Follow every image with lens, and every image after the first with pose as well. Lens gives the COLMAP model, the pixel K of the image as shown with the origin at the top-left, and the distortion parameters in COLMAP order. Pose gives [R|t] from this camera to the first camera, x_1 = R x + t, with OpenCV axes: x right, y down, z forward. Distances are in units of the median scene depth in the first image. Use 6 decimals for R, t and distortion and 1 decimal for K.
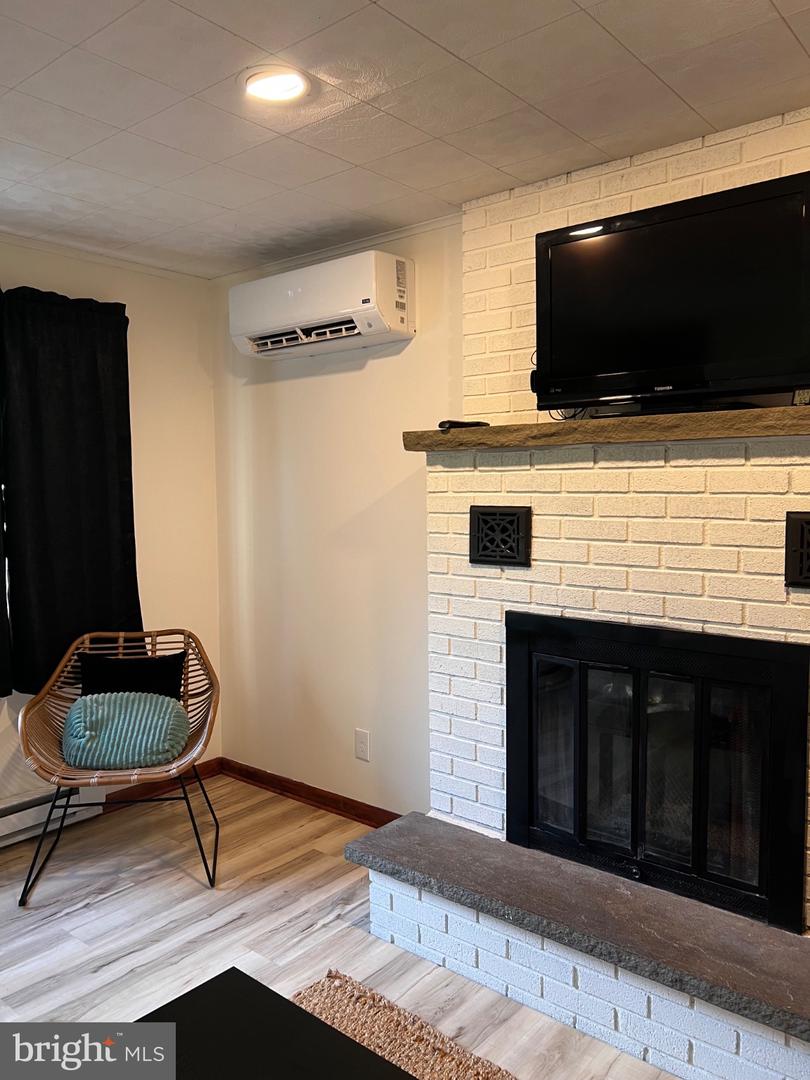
lens RADIAL K [[814.9, 0, 405.0], [0, 814.9, 540.0], [0, 0, 1]] dist [0.036192, -0.041214]
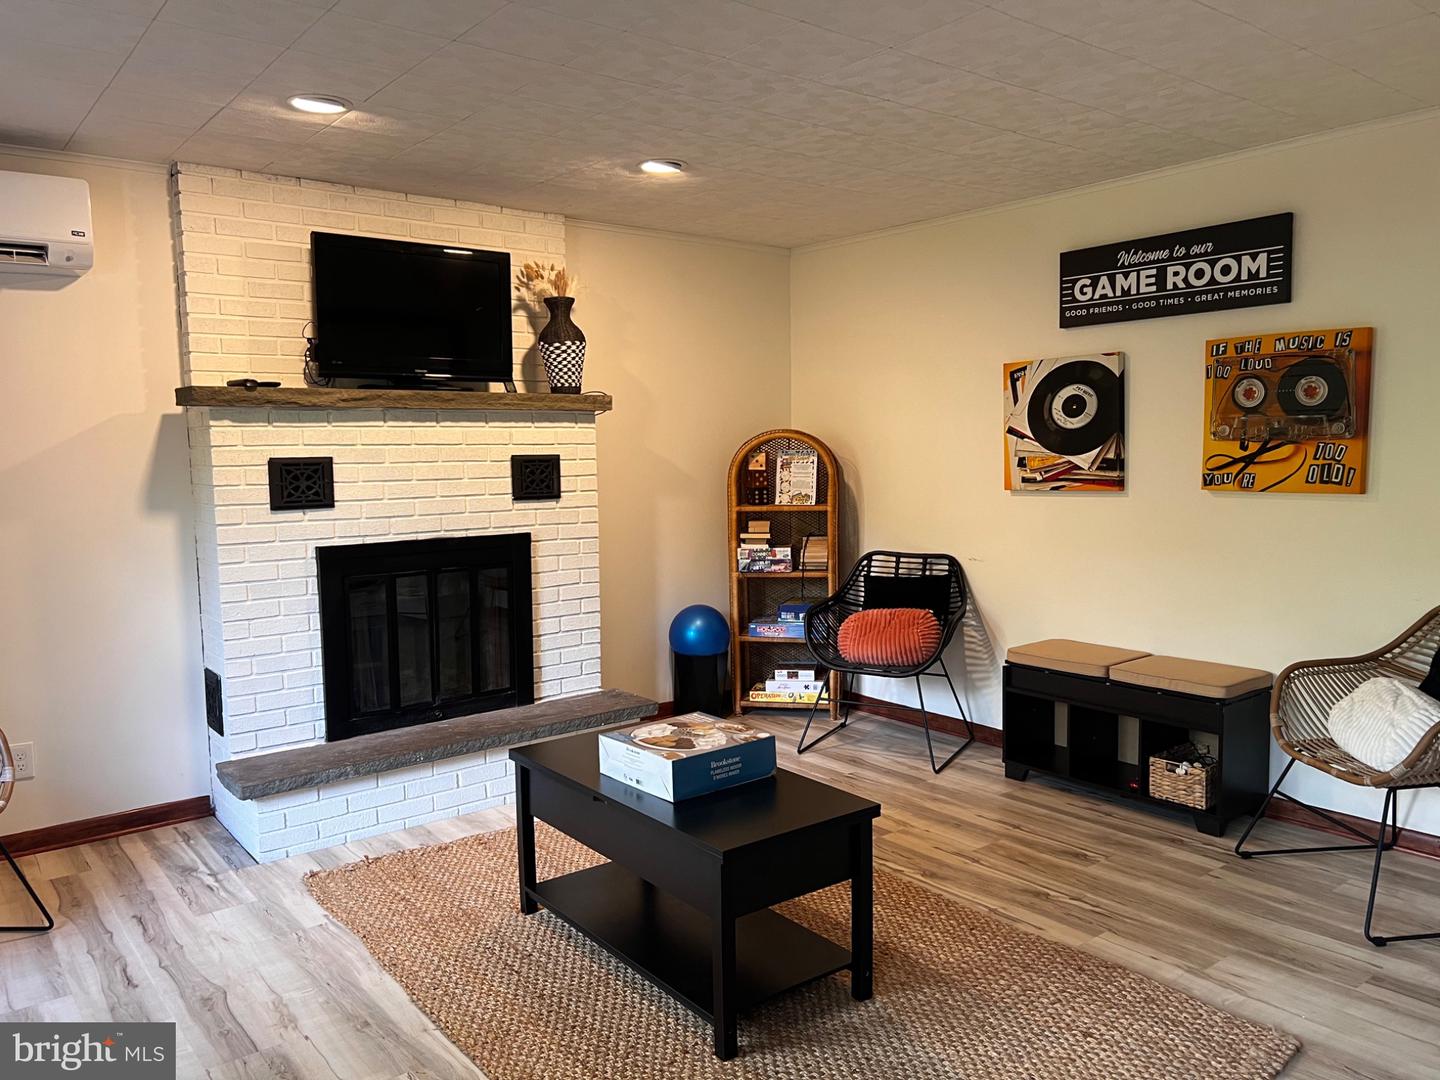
lens RADIAL K [[1099.8, 0, 724.5], [0, 1099.8, 549.6], [0, 0, 1]] dist [0.029448, -0.045796]
pose [[0.194346, -0.090080, 0.976788, -1.331300], [0.076047, 0.994161, 0.076552, 0.014314], [-0.977981, 0.059405, 0.200061, 0.110677]]
